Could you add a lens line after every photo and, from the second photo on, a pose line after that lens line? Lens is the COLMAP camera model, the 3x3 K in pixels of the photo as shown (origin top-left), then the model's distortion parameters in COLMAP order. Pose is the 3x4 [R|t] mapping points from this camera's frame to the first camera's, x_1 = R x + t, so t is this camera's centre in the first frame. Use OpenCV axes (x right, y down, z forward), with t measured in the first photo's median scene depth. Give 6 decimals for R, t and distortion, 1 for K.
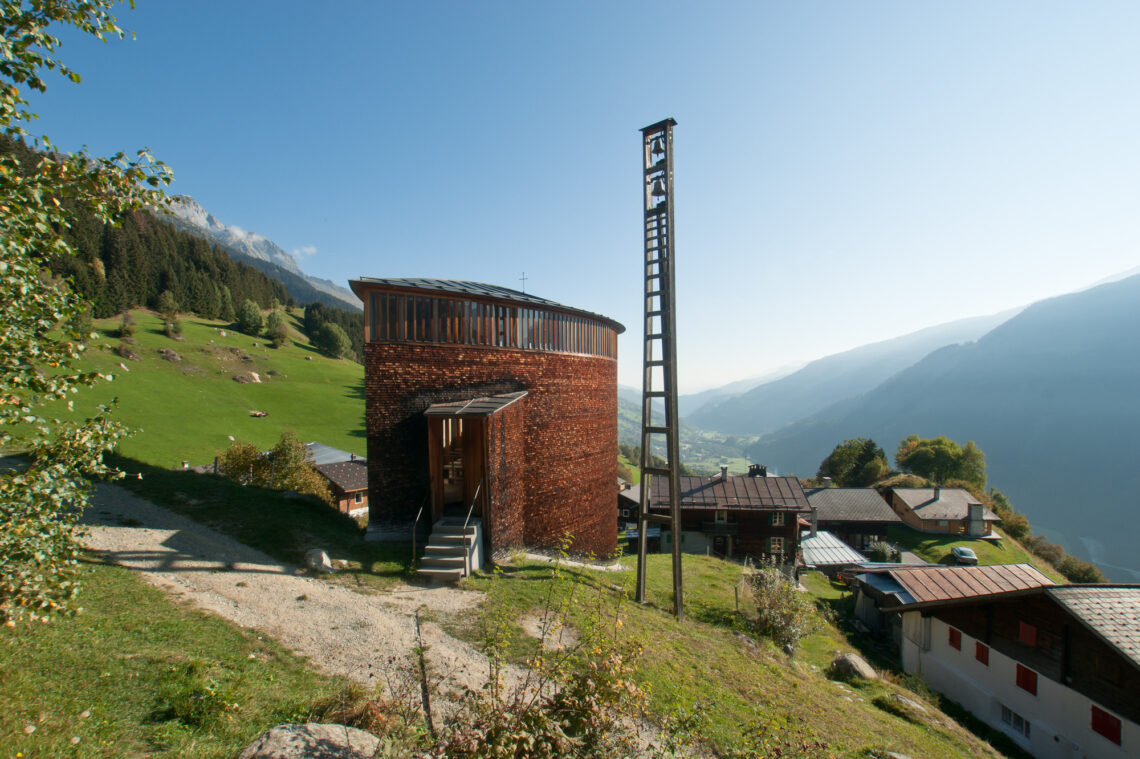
lens RADIAL K [[577.1, 0, 575.3], [0, 577.1, 421.8], [0, 0, 1]] dist [-0.039739, 0.018872]
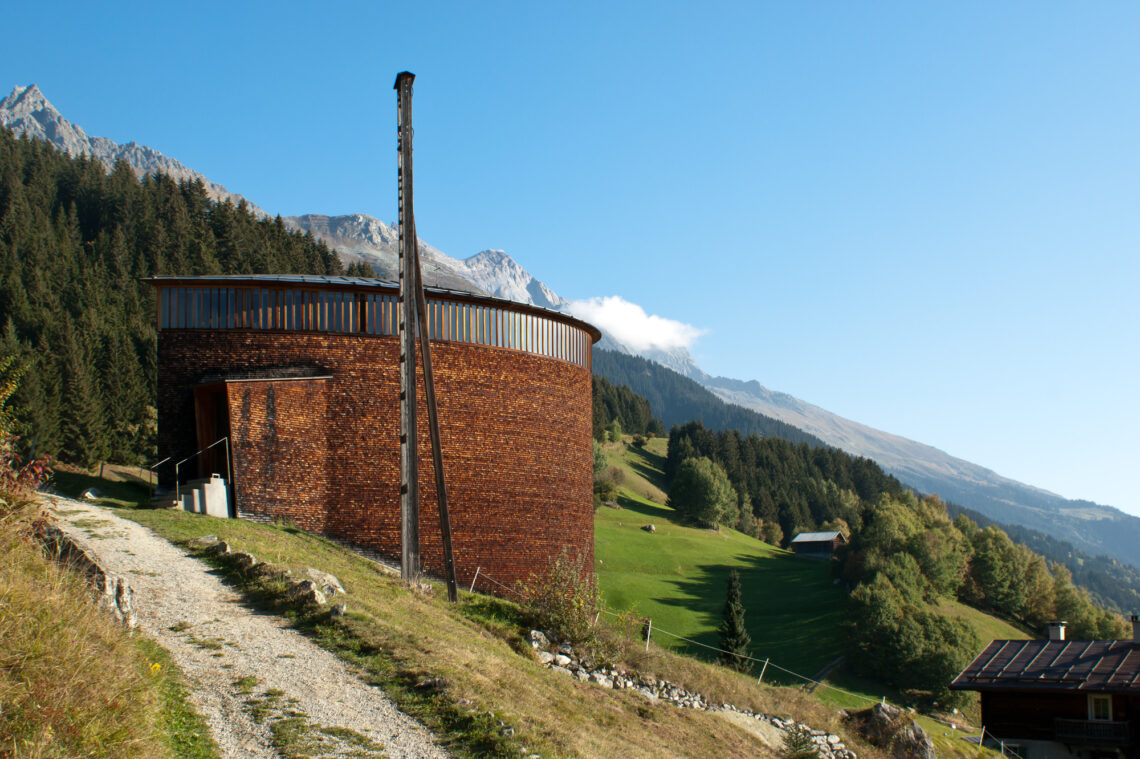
lens RADIAL K [[1475.2, 0, 587.8], [0, 1475.2, 591.3], [0, 0, 1]] dist [-0.003441, 0.000000]
pose [[0.834036, -0.036644, -0.550492, 1.460170], [-0.017441, 0.995542, -0.092693, 0.475899], [0.551434, 0.086910, 0.829679, -0.699660]]
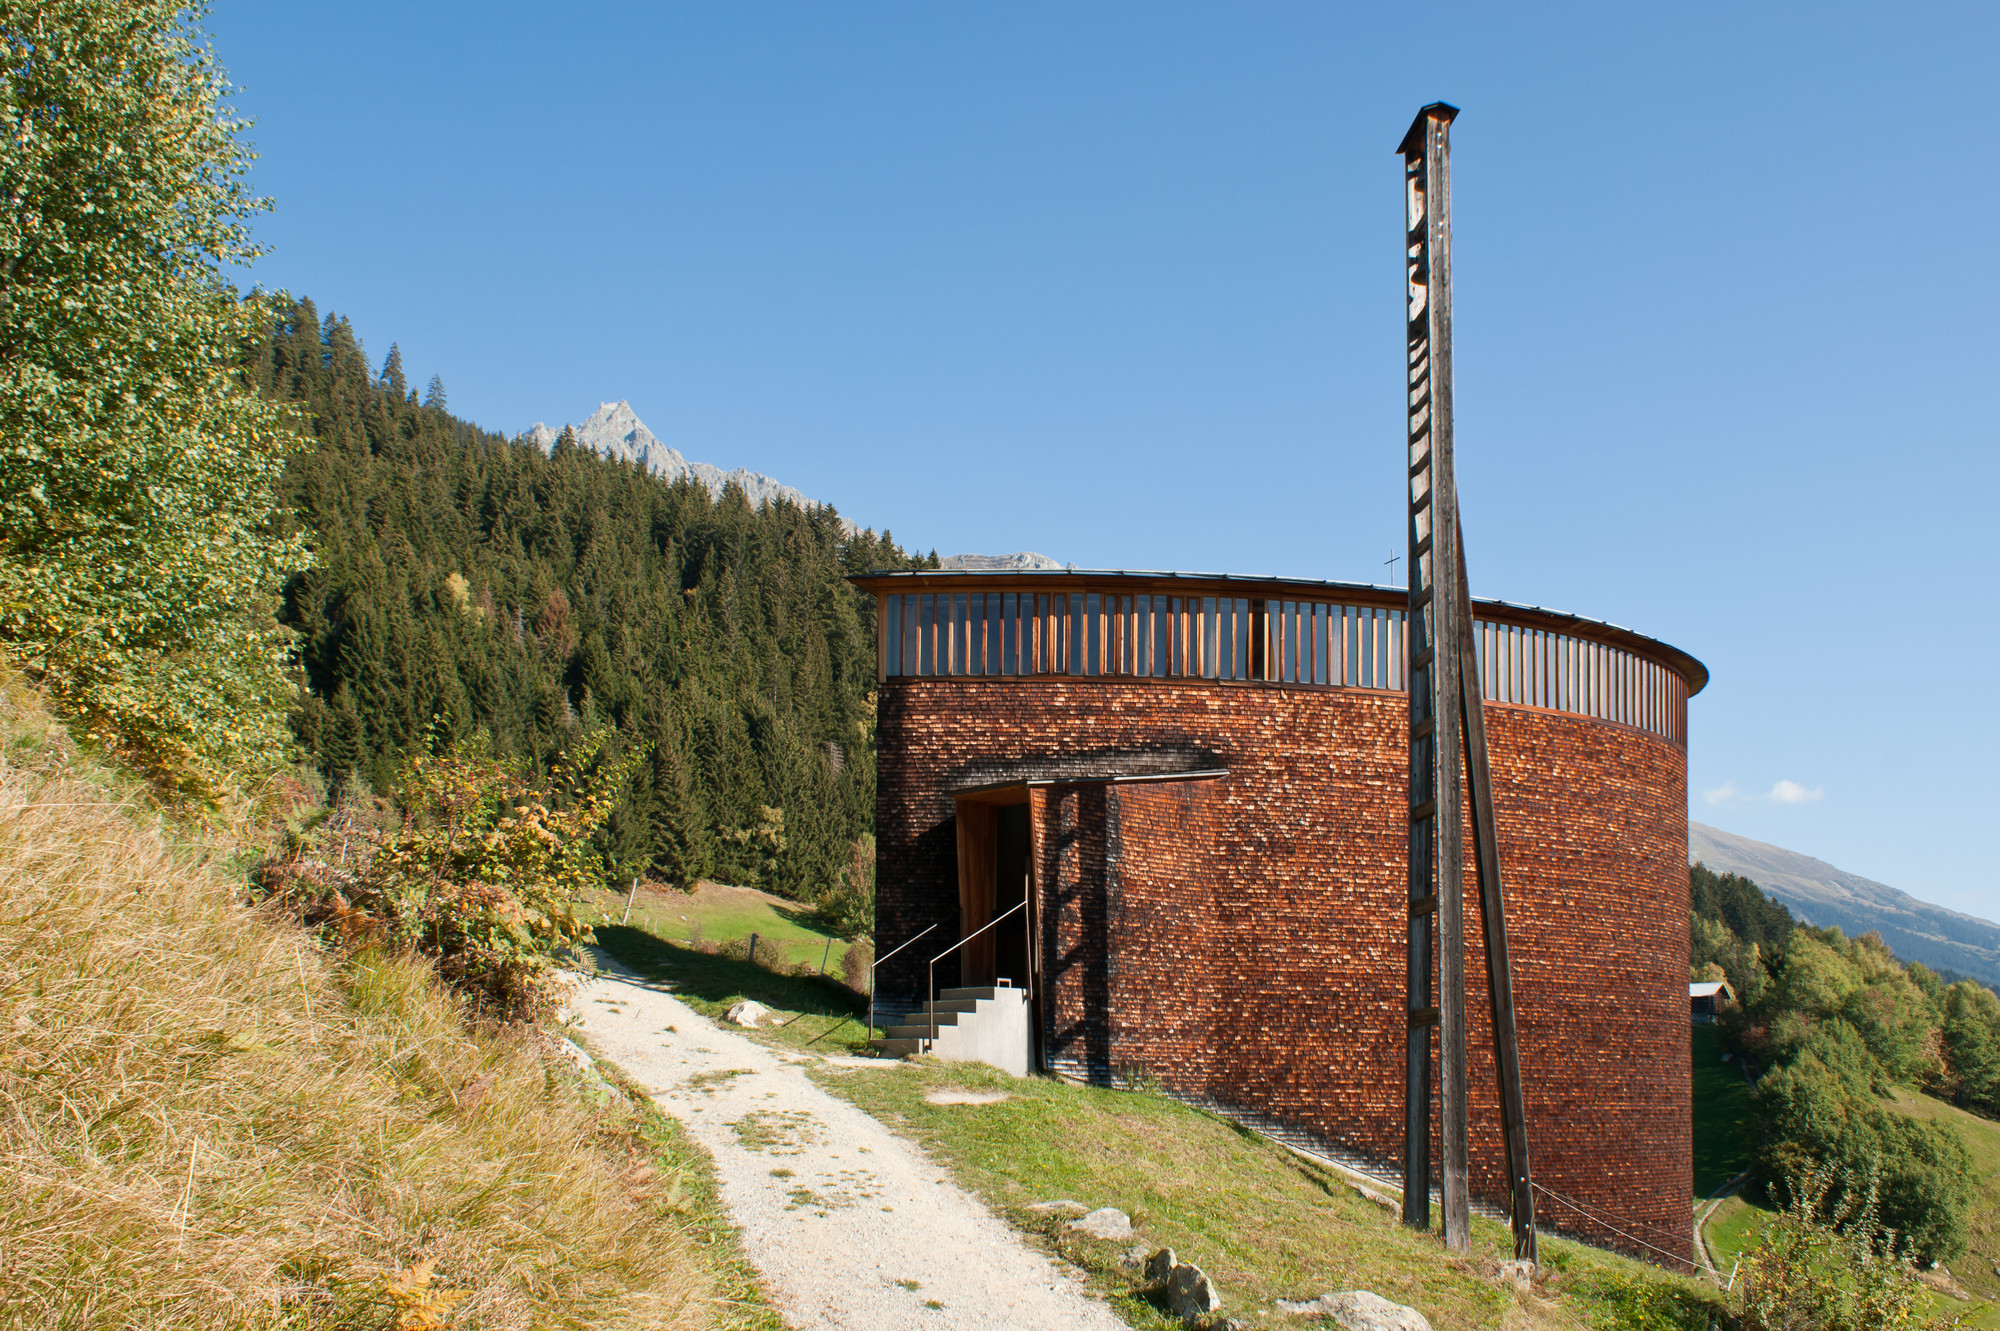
lens RADIAL K [[1845.3, 0, 979.1], [0, 1845.3, 999.7], [0, 0, 1]] dist [-0.014374, -0.017500]
pose [[0.735645, -0.034322, -0.676498, 0.700119], [-0.049178, 0.993374, -0.103876, 0.269341], [0.675580, 0.109685, 0.729082, -0.184115]]
